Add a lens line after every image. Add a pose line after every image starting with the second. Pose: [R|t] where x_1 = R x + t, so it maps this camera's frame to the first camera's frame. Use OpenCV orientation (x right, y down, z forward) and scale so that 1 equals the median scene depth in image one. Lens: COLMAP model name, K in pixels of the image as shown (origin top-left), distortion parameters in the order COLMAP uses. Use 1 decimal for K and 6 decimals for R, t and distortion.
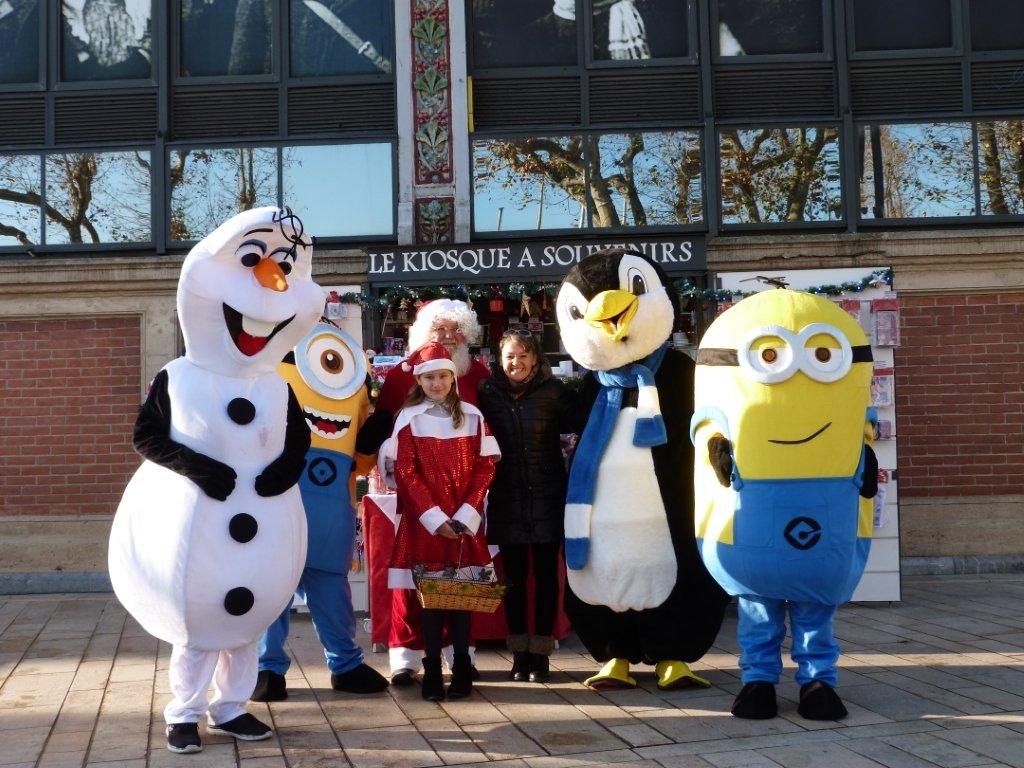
lens RADIAL K [[1175.0, 0, 510.8], [0, 1175.0, 385.5], [0, 0, 1]] dist [-0.052079, 0.037482]
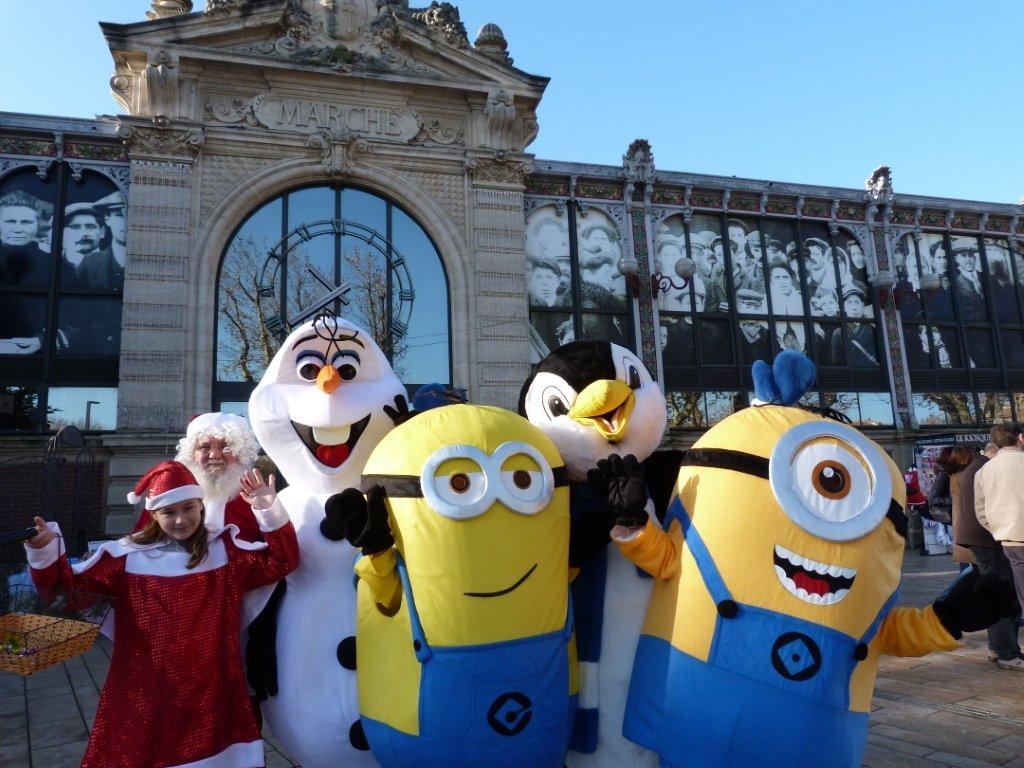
lens RADIAL K [[766.2, 0, 510.1], [0, 766.2, 380.2], [0, 0, 1]] dist [-0.031277, 0.032006]
pose [[0.952255, 0.037077, 0.303045, -1.577565], [-0.001764, 0.993250, -0.115982, -0.016262], [-0.305300, 0.109910, 0.945892, -0.510562]]
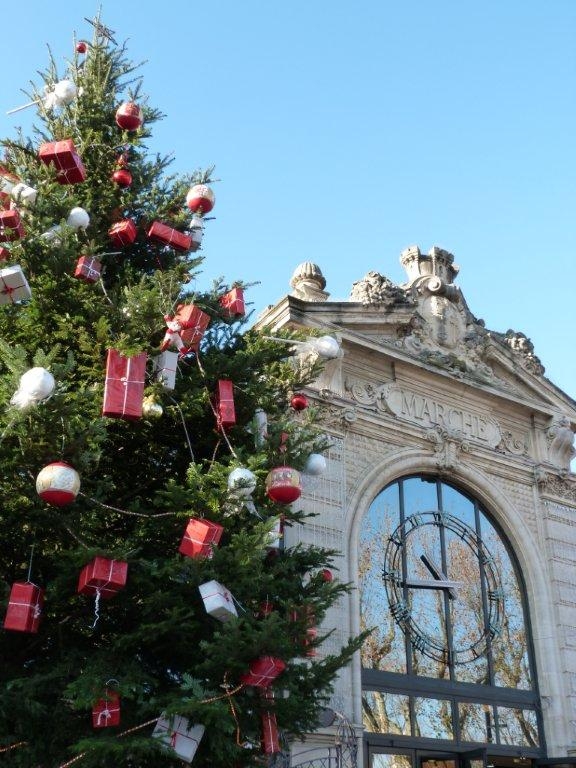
lens RADIAL K [[876.5, 0, 288.0], [0, 876.5, 384.0], [0, 0, 1]] dist [-0.073582, 0.093418]
pose [[0.811981, 0.299421, 0.501032, -2.706733], [-0.046056, 0.888588, -0.456387, 0.076920], [-0.581863, 0.347502, 0.735308, -0.180992]]
